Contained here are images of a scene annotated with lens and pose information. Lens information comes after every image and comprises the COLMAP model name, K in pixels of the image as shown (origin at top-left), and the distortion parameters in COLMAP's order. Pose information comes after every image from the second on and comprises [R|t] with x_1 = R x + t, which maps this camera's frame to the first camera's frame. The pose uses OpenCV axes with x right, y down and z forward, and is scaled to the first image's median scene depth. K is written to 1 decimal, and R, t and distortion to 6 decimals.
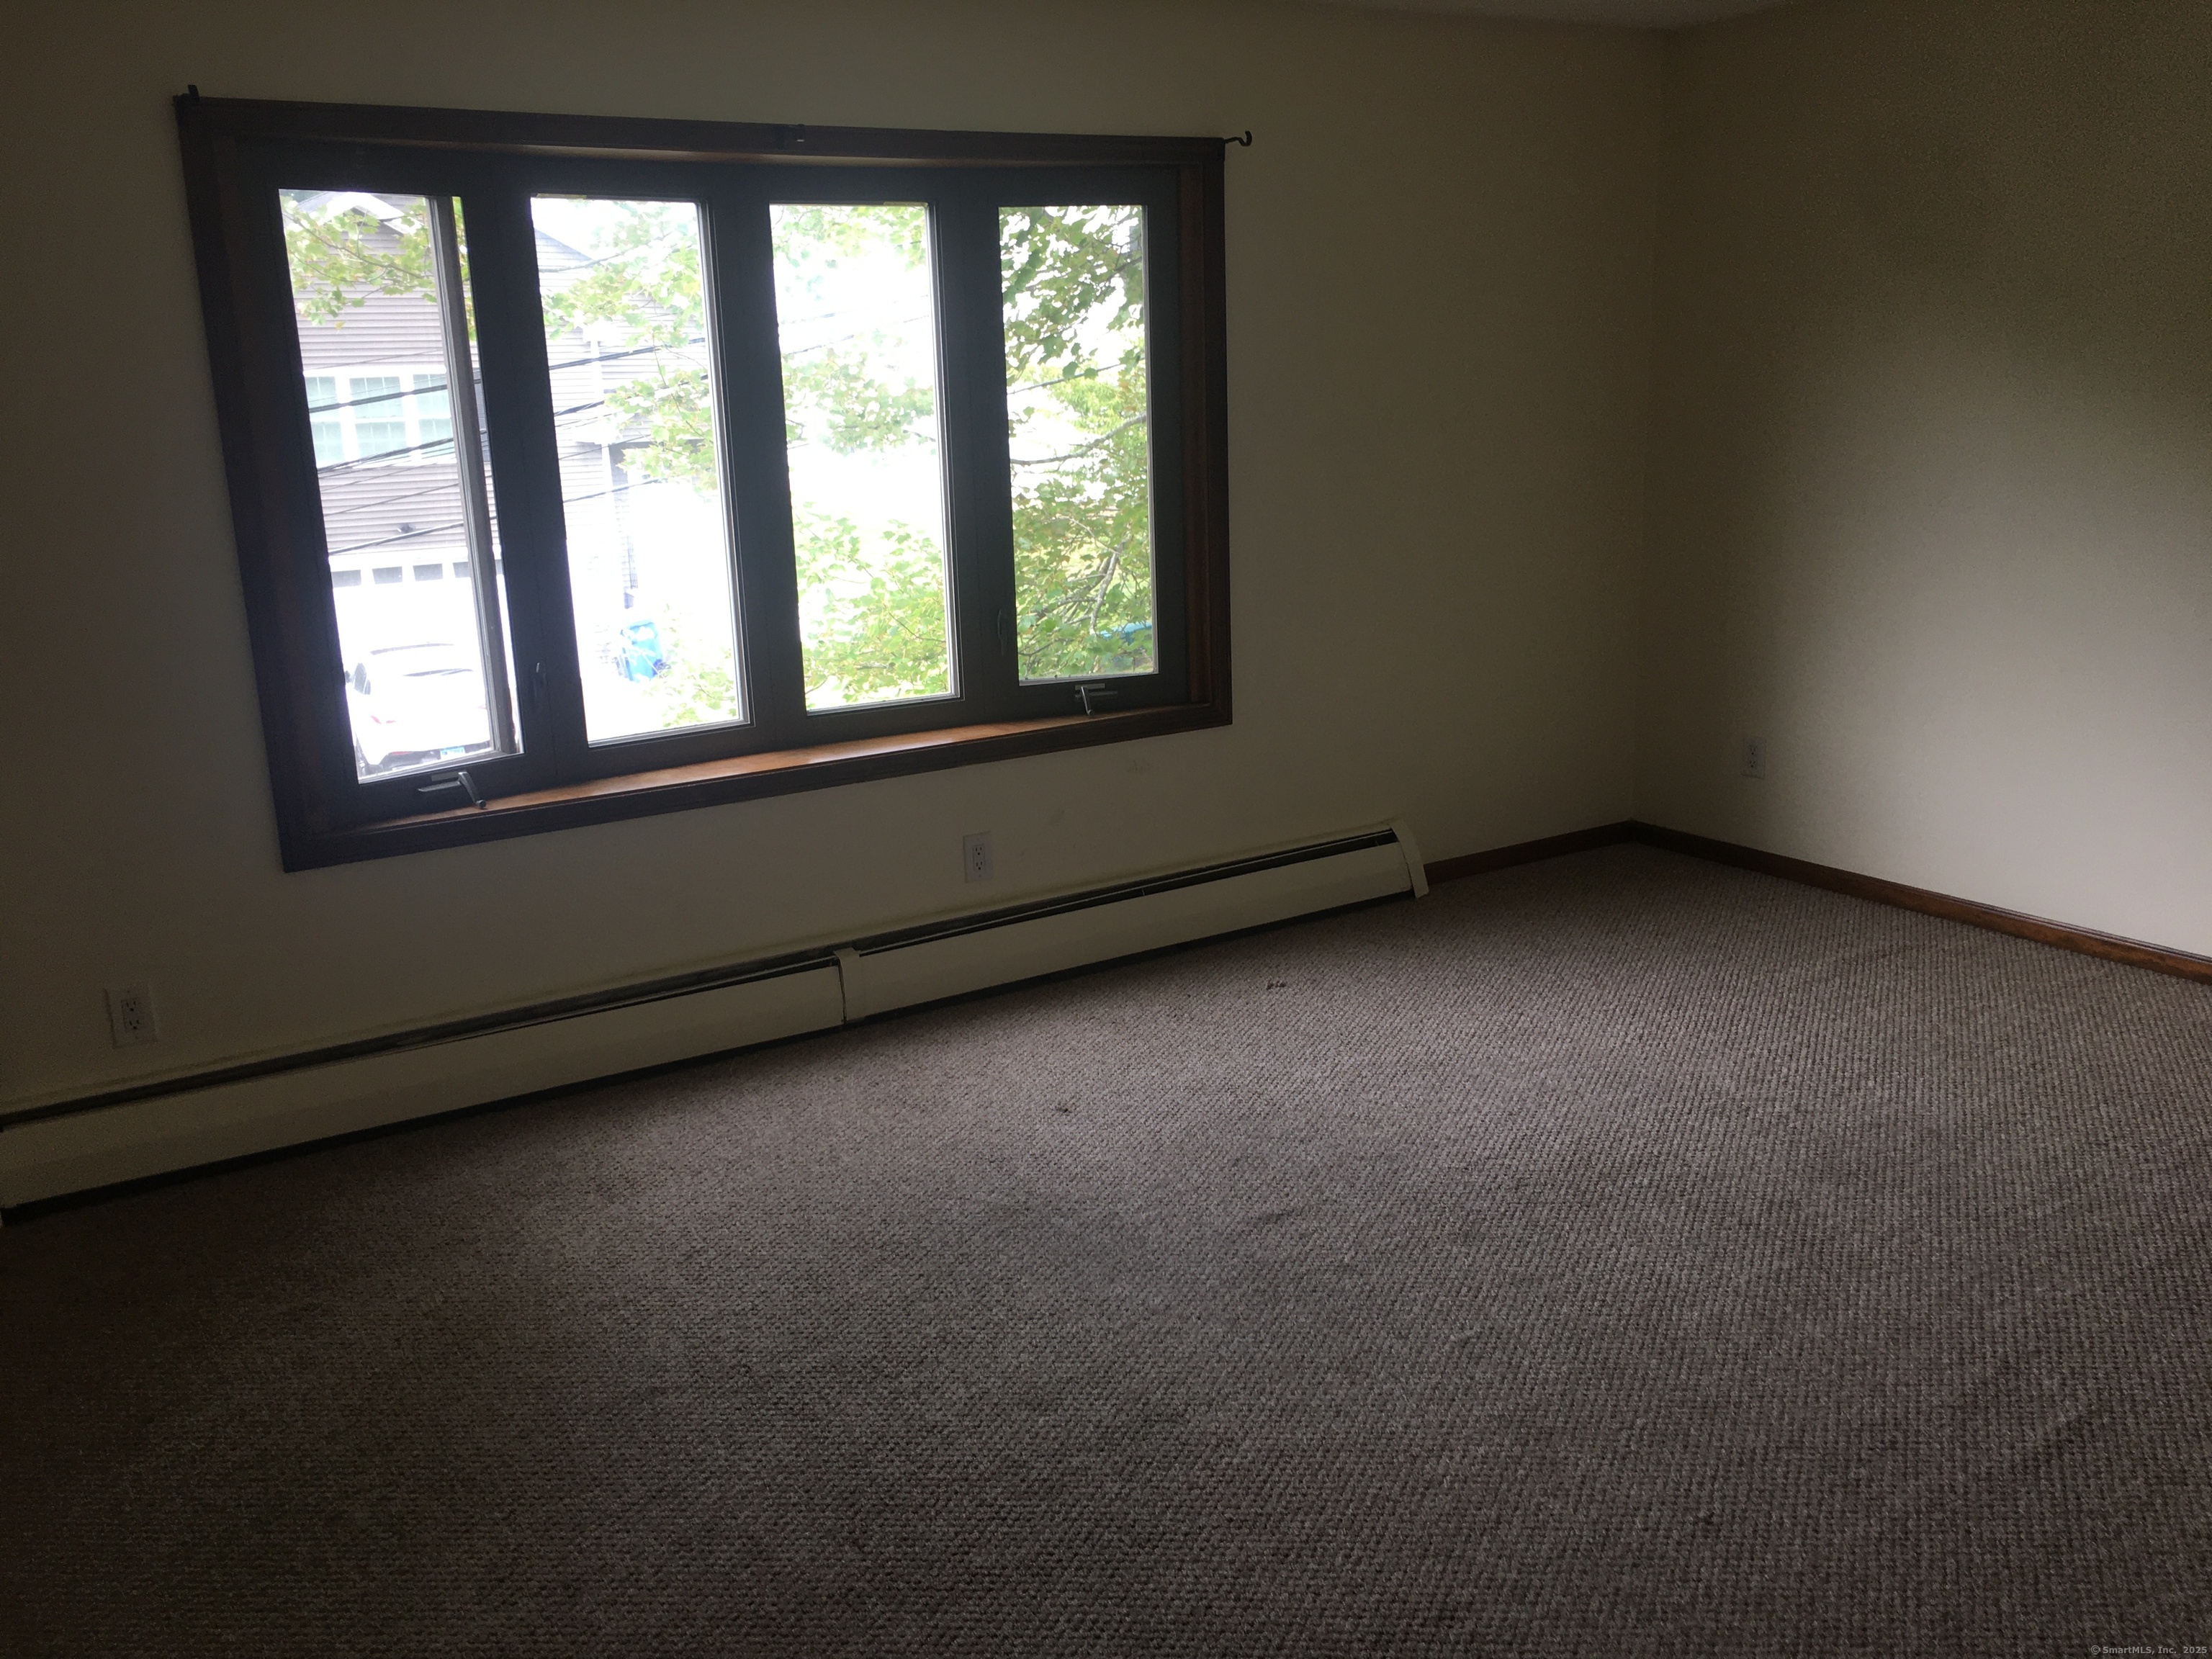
lens RADIAL K [[1887.6, 0, 1106.0], [0, 1887.6, 829.5], [0, 0, 1]] dist [0.012052, -0.000981]
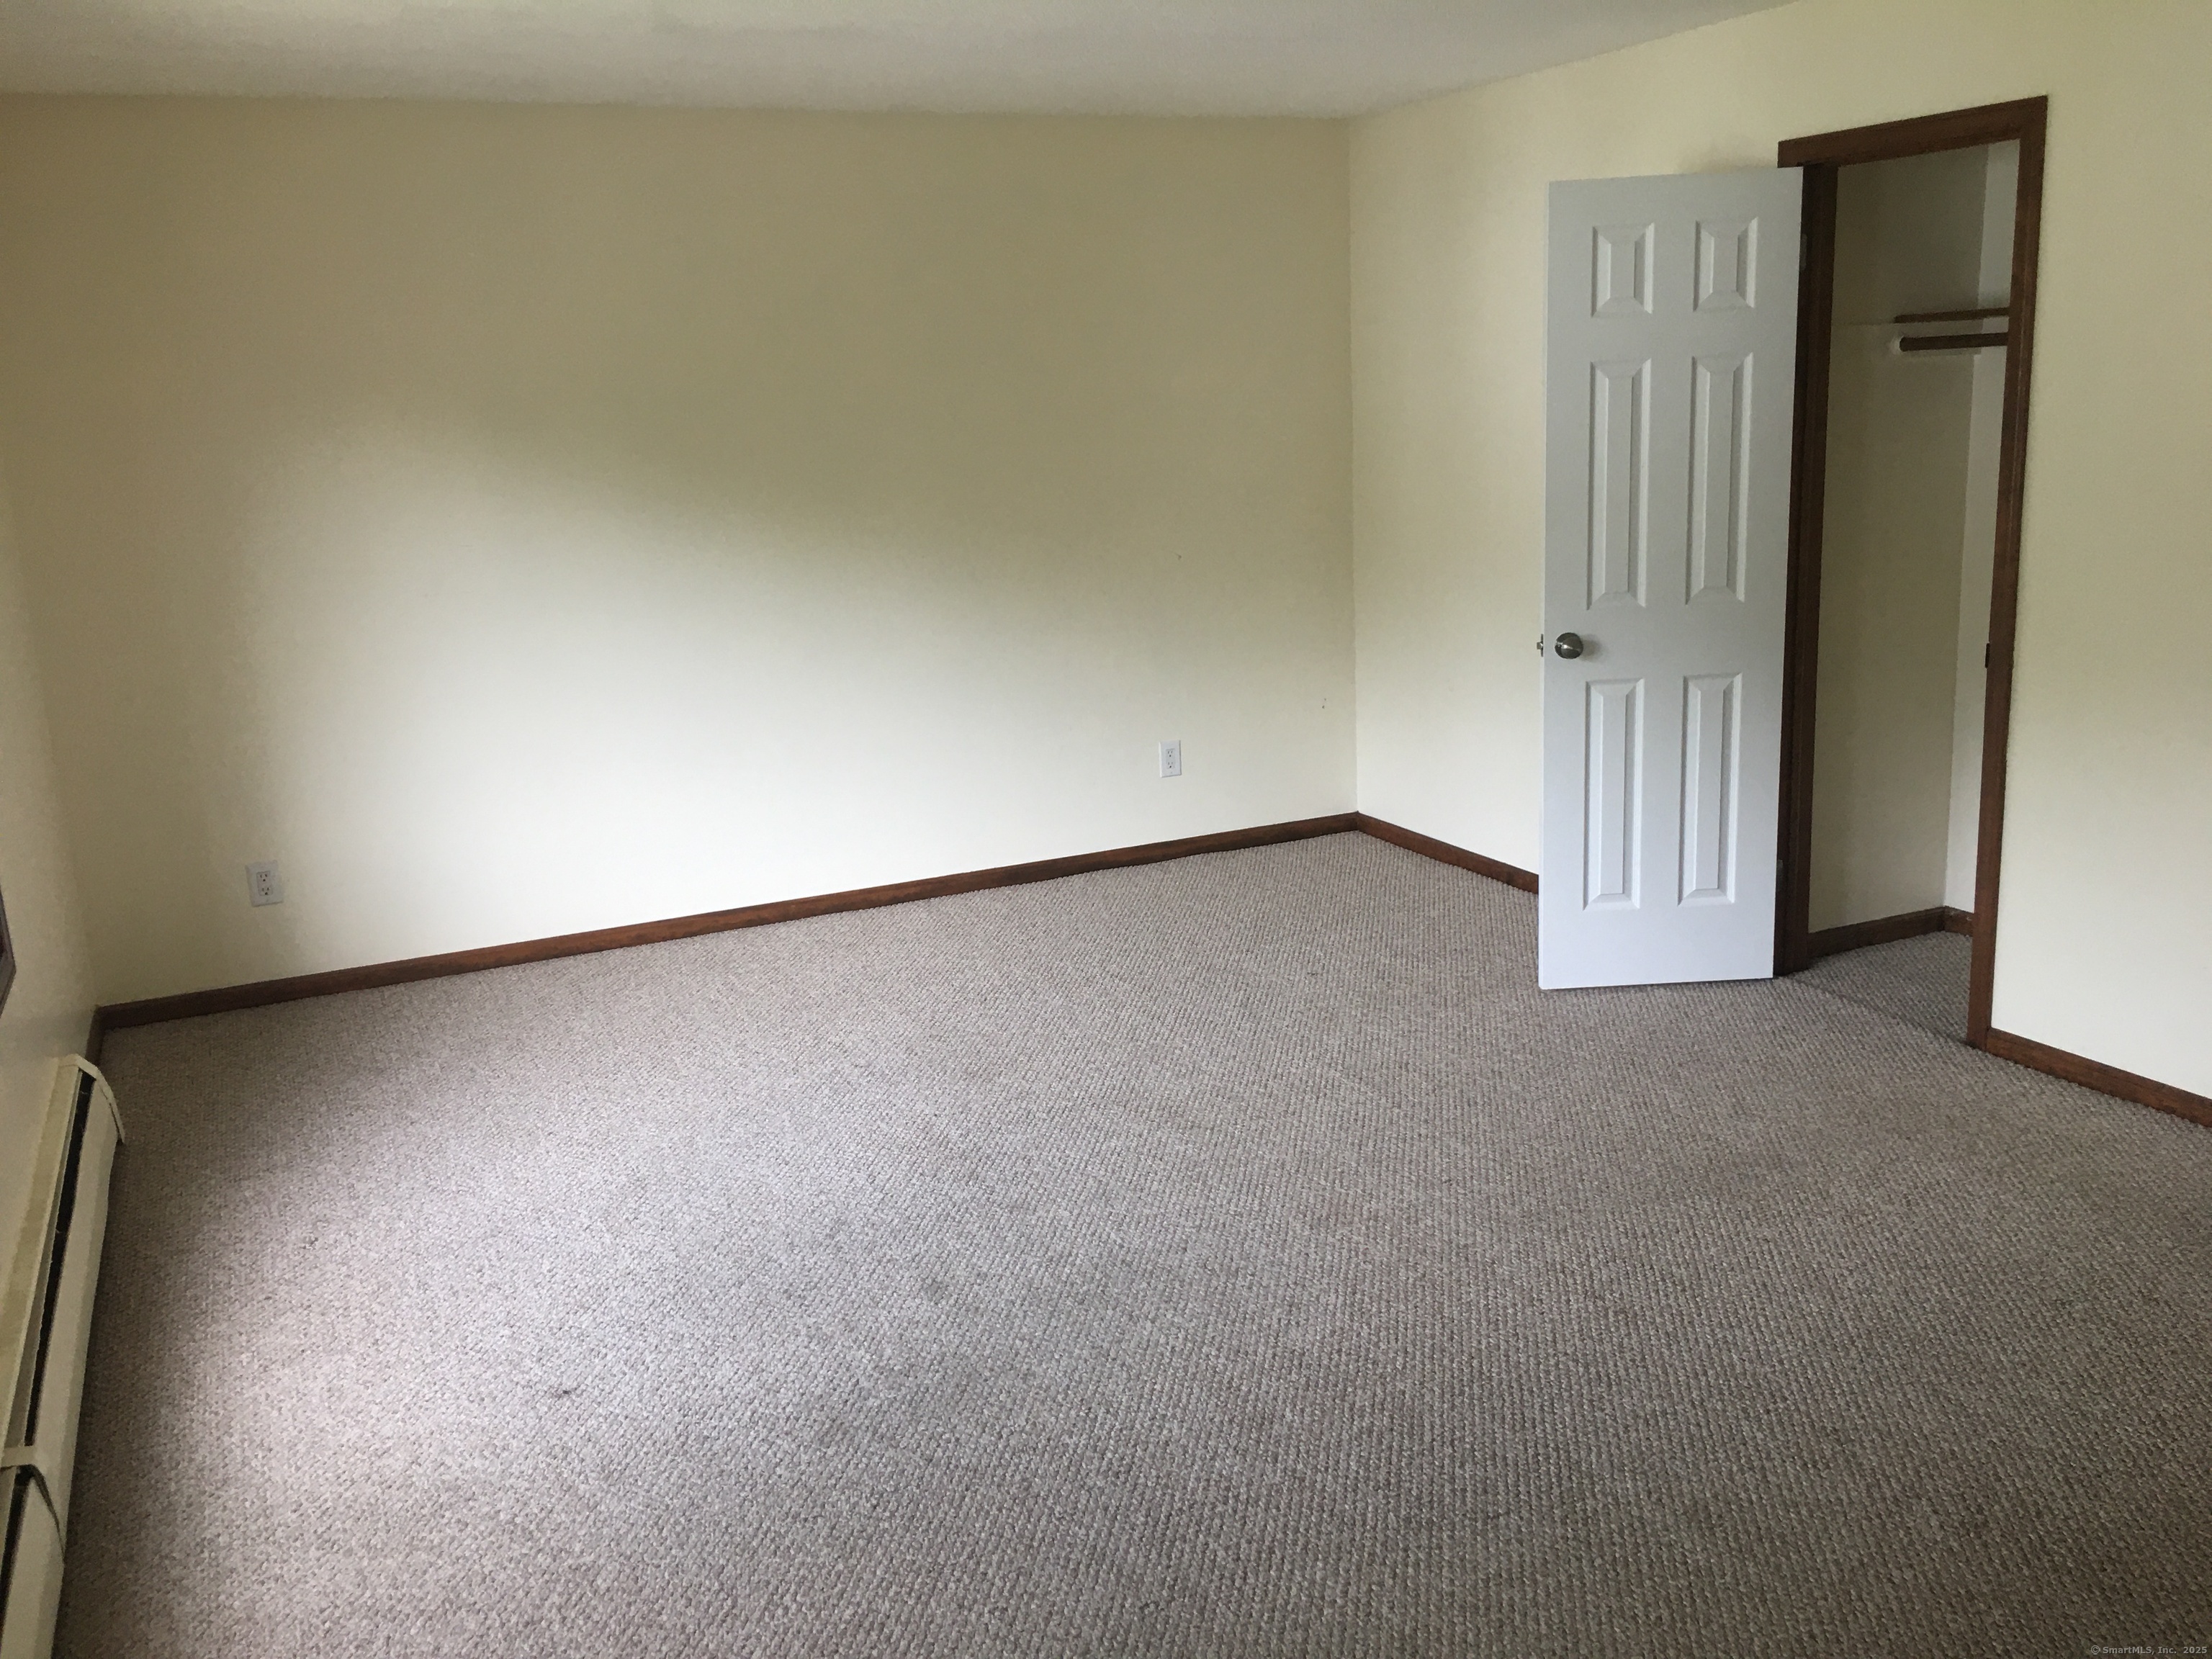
lens RADIAL K [[1887.6, 0, 1106.0], [0, 1887.6, 829.5], [0, 0, 1]] dist [0.012052, -0.000981]
pose [[0.118911, -0.194825, 0.973603, -0.641290], [0.281455, 0.946954, 0.155117, -0.114669], [-0.952178, 0.255580, 0.167437, 0.555050]]
